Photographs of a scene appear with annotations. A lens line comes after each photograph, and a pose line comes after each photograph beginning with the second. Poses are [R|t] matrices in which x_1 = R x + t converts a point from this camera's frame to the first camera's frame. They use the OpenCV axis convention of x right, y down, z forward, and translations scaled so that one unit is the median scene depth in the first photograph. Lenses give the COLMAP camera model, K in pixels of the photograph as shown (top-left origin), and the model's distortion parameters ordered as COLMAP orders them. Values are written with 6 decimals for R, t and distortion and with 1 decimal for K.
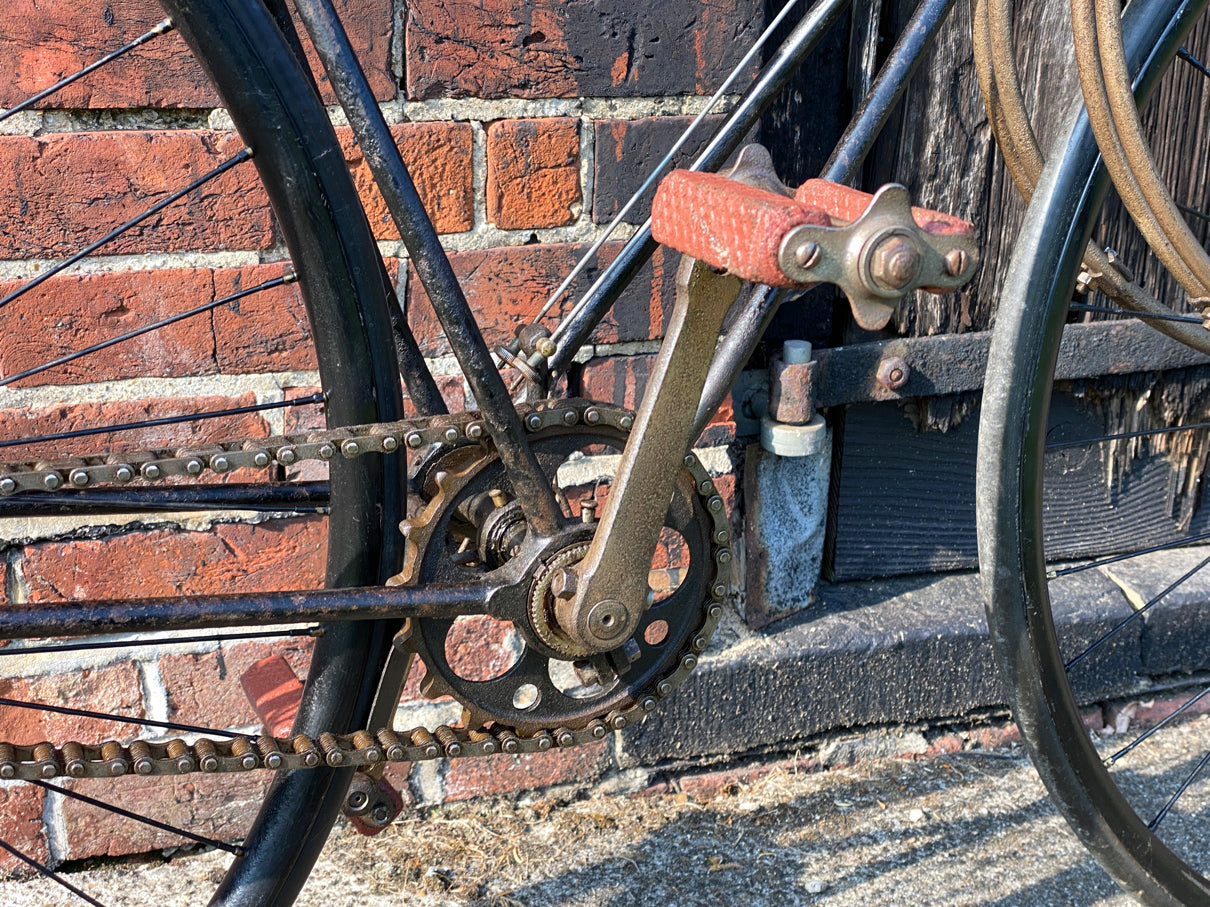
lens RADIAL K [[1829.1, 0, 617.7], [0, 1829.1, 463.7], [0, 0, 1]] dist [0.103734, 0.000000]
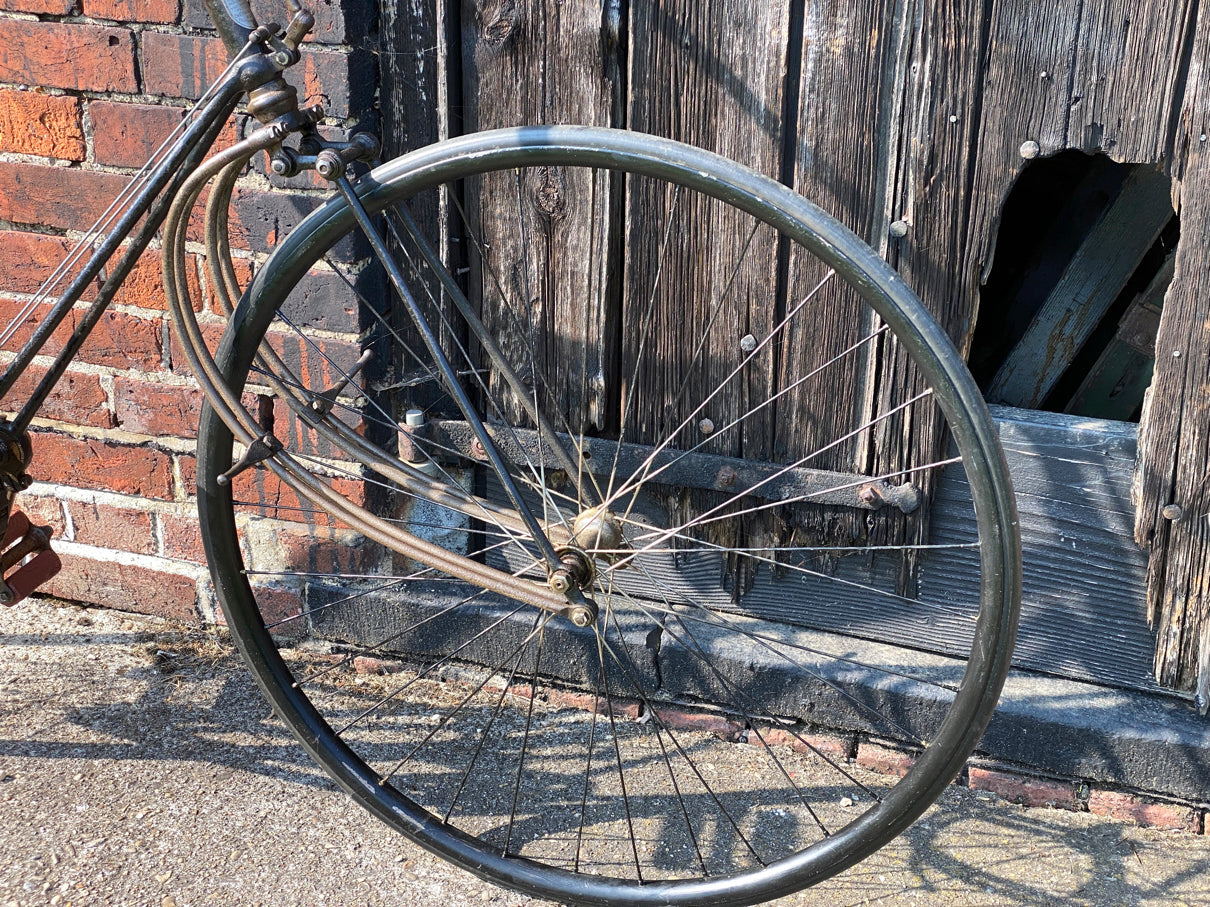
lens RADIAL K [[1829.1, 0, 616.1], [0, 1829.1, 448.9], [0, 0, 1]] dist [0.103734, 0.000000]
pose [[0.799667, 0.235051, -0.552525, 1.139548], [-0.200540, 0.971906, 0.123220, -0.269037], [0.565965, 0.012269, 0.824338, -0.225237]]
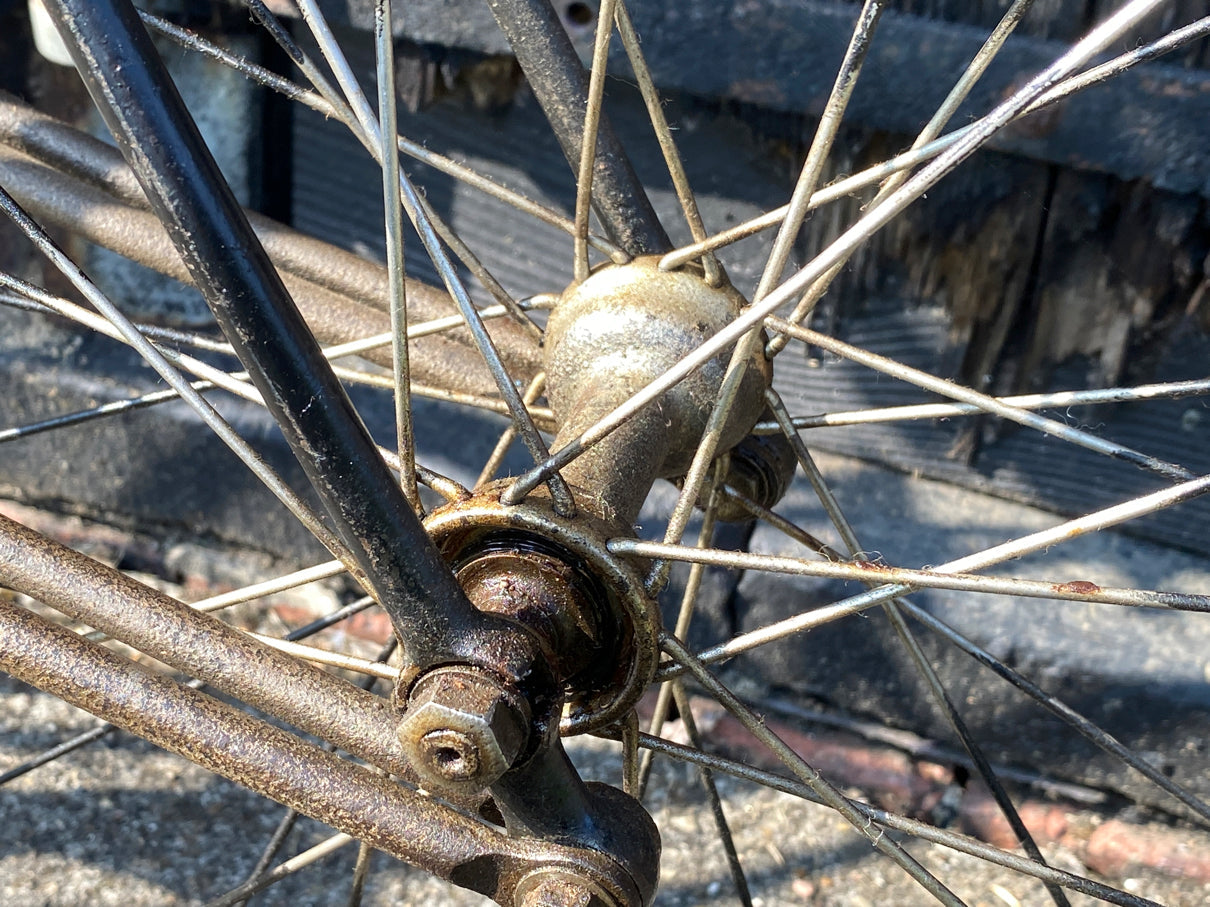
lens RADIAL K [[1829.1, 0, 594.6], [0, 1829.1, 454.4], [0, 0, 1]] dist [0.103734, 0.000000]
pose [[0.792407, 0.398105, -0.462172, 0.539407], [-0.260923, 0.906068, 0.333108, -0.124902], [0.551371, -0.143366, 0.821850, 0.620867]]
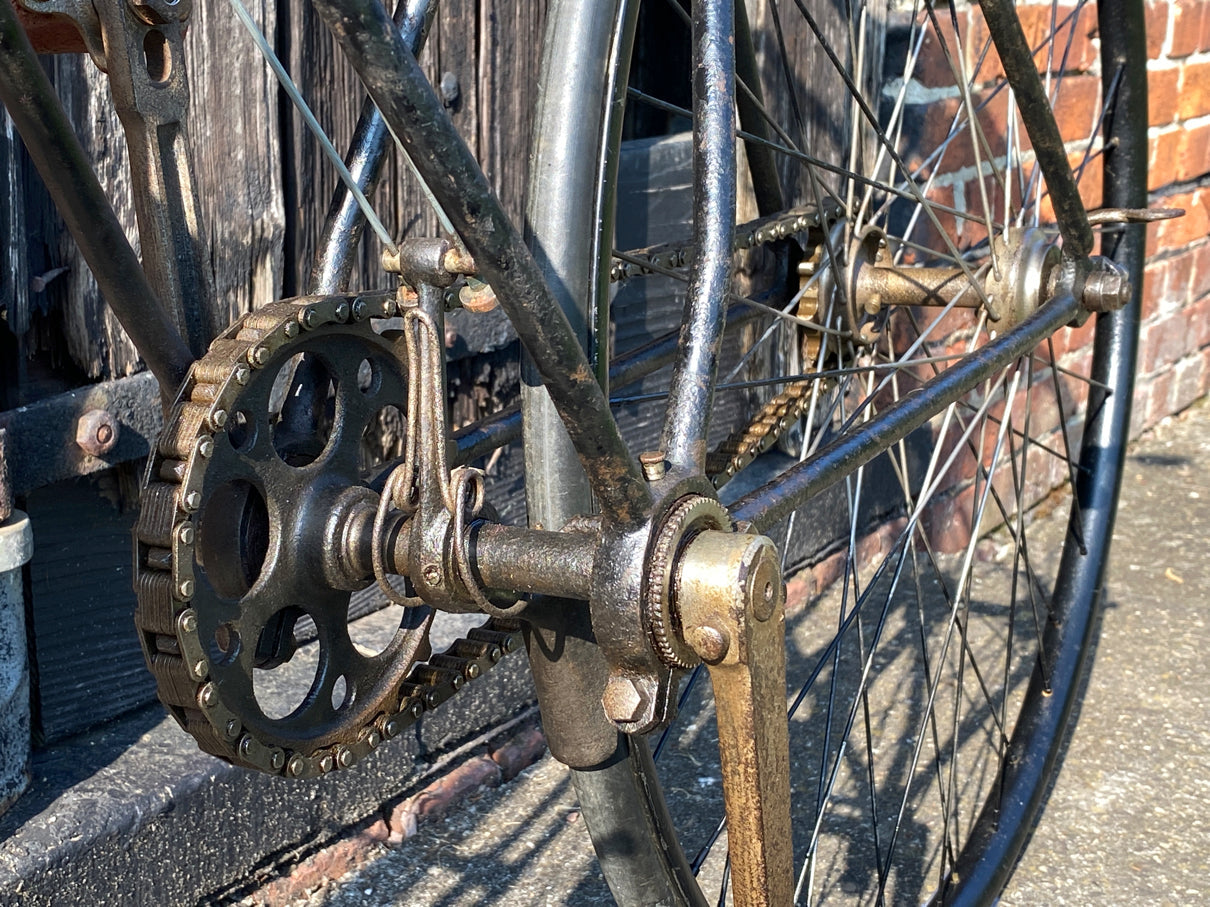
lens RADIAL K [[1829.1, 0, 556.5], [0, 1829.1, 458.4], [0, 0, 1]] dist [0.103734, 0.000000]
pose [[0.804170, -0.174105, 0.568329, -0.118925], [0.214294, 0.976761, -0.003994, 0.001531], [-0.554427, 0.125002, 0.822791, 0.323863]]
